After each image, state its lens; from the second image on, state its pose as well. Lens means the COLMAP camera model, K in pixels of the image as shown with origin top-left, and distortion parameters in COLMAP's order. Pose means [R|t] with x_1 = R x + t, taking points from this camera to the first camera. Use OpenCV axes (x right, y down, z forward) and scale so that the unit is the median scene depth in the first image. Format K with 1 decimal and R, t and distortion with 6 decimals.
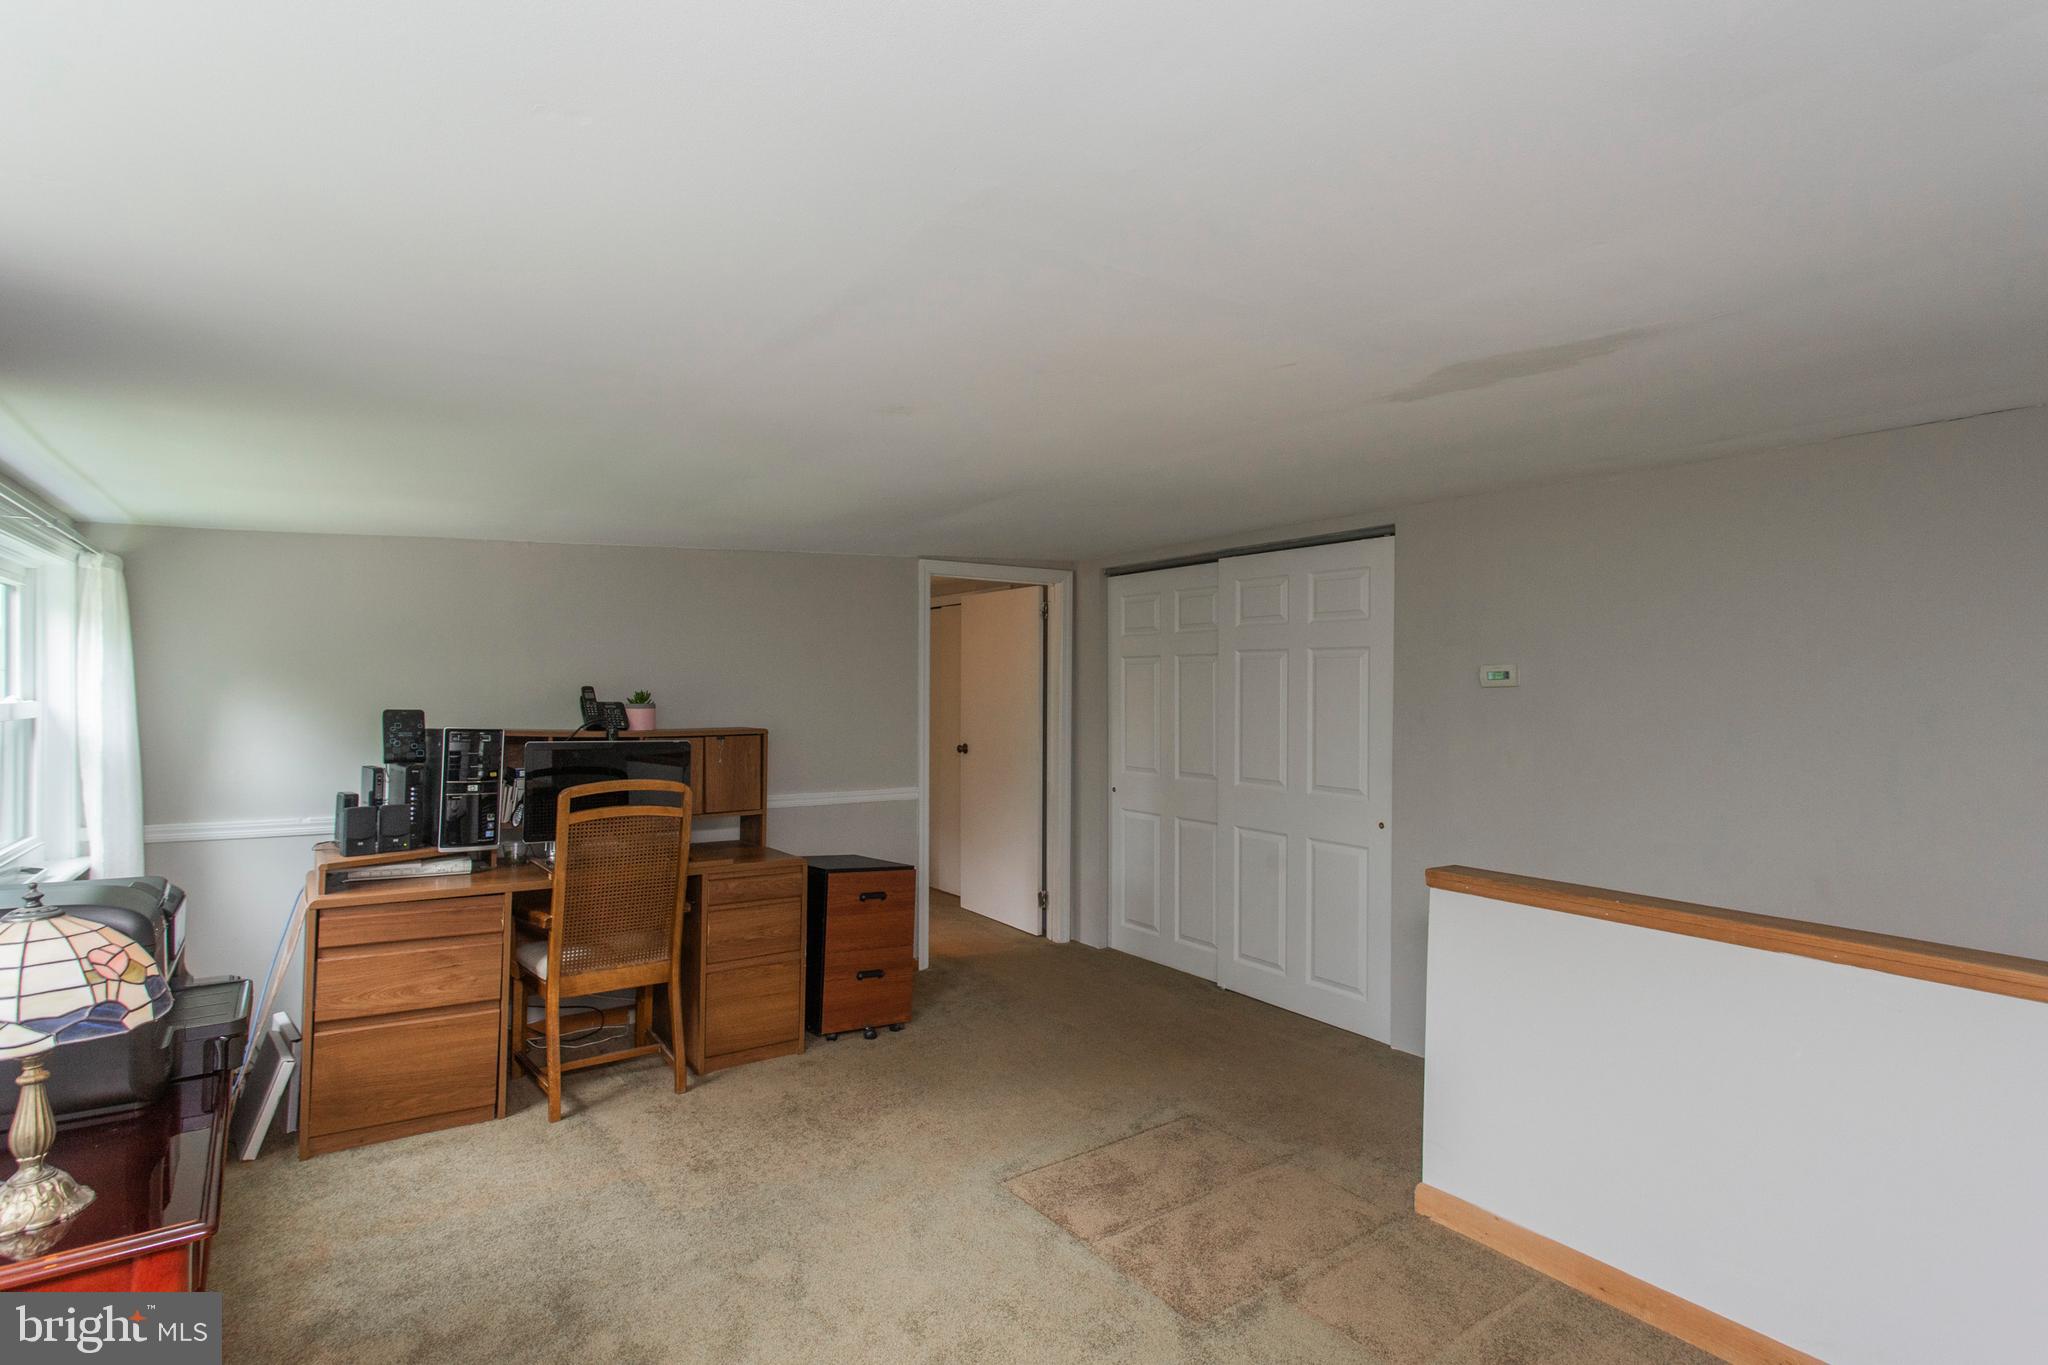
lens RADIAL K [[991.9, 0, 1030.6], [0, 991.9, 670.0], [0, 0, 1]] dist [-0.011917, 0.000224]
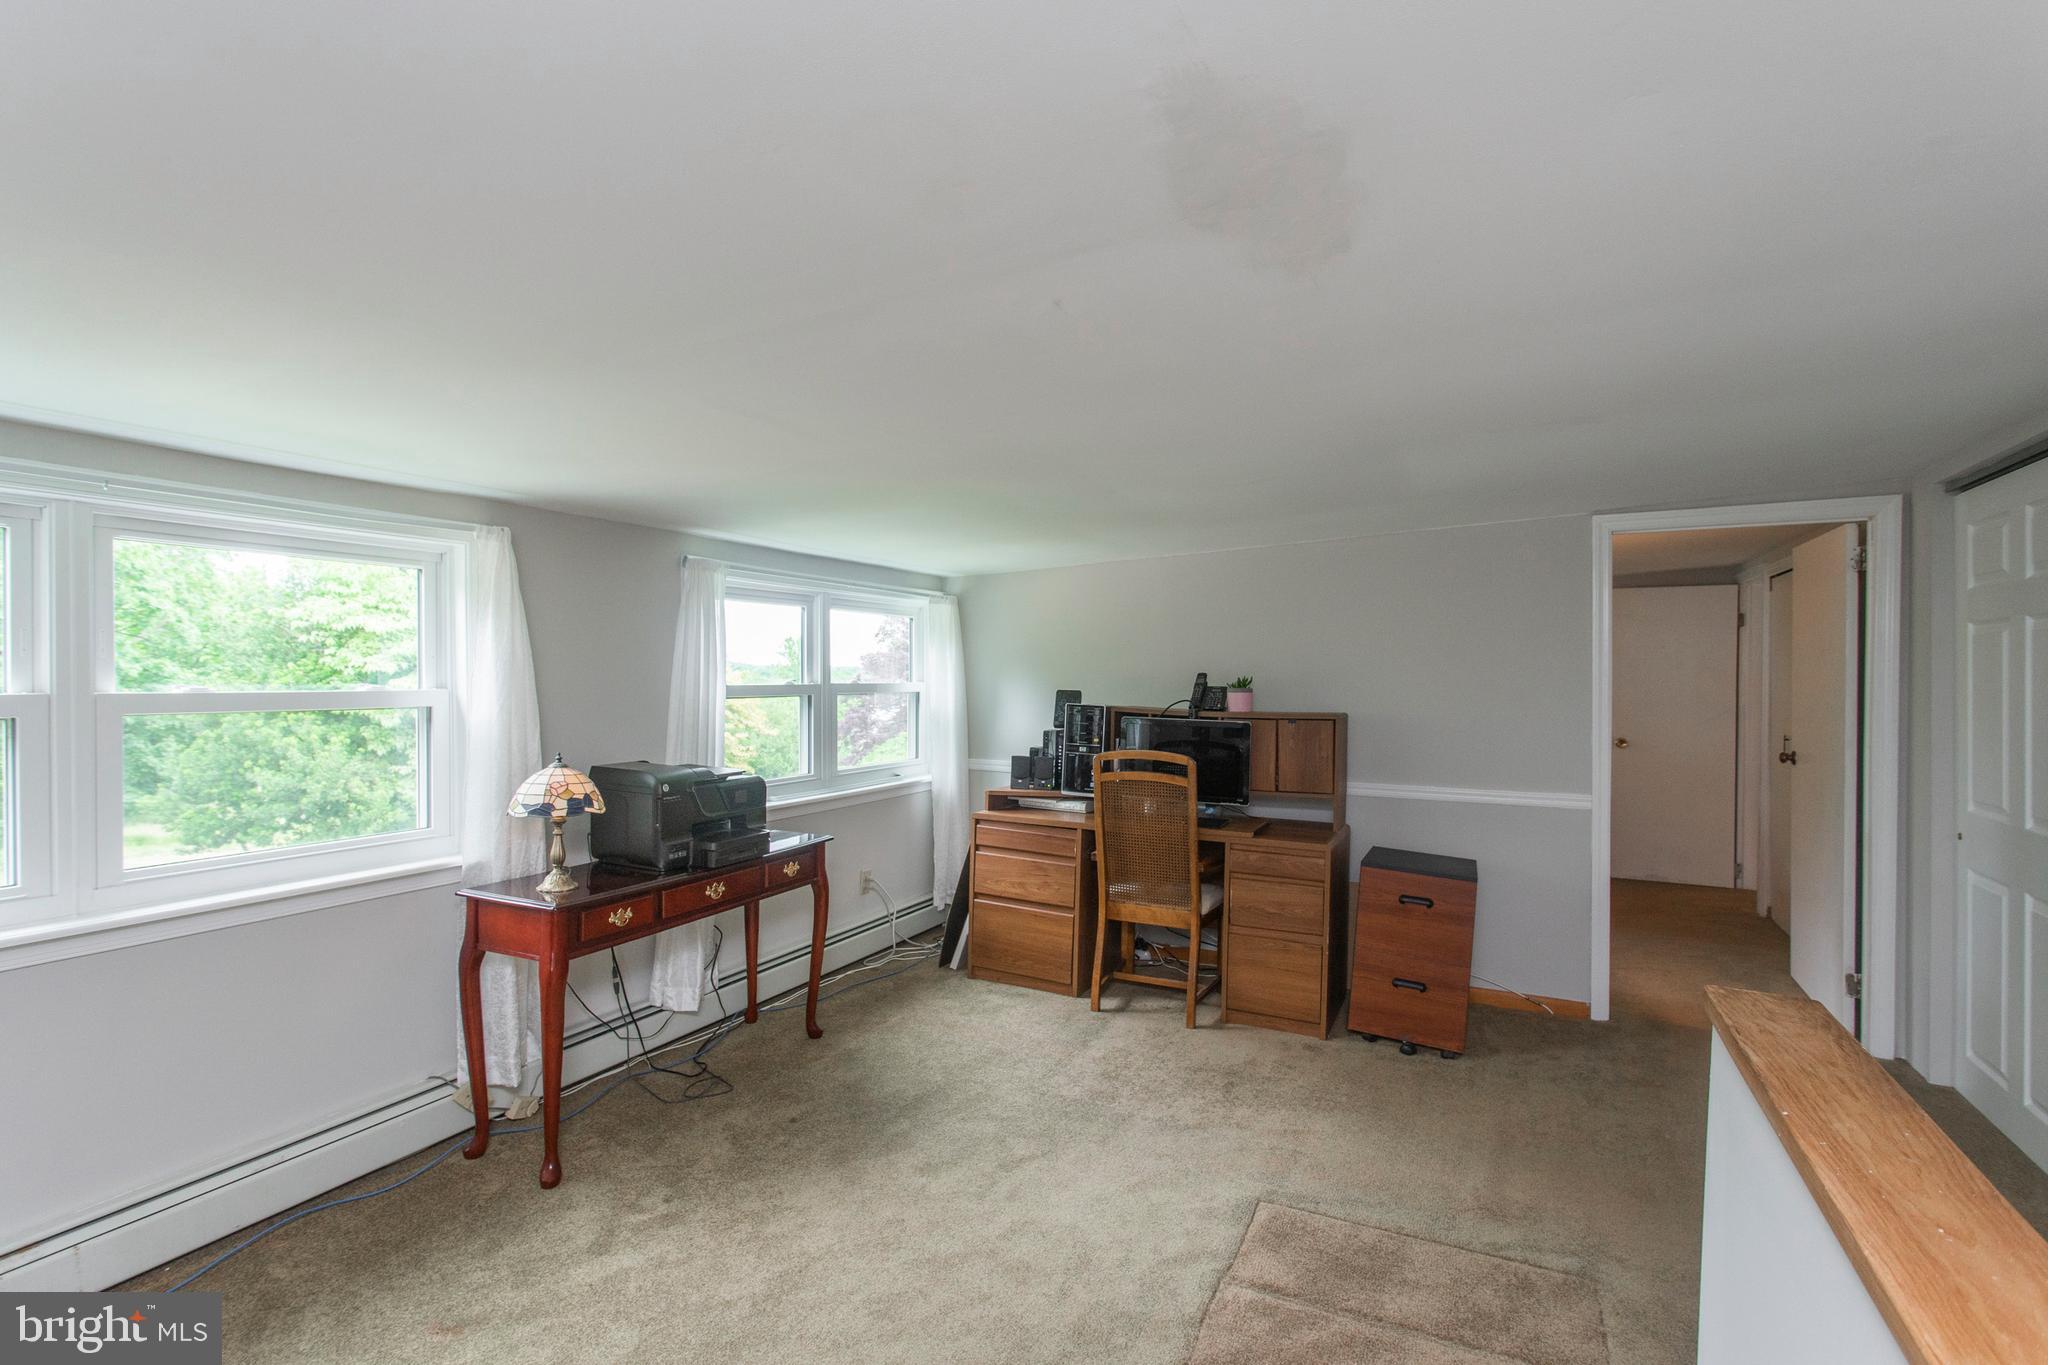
lens RADIAL K [[991.9, 0, 1030.6], [0, 991.9, 670.0], [0, 0, 1]] dist [-0.011917, 0.000224]
pose [[0.452825, -0.006456, -0.891576, 0.552196], [0.016361, 0.999866, 0.001069, 0.008792], [0.891449, -0.015071, 0.452870, 0.302583]]
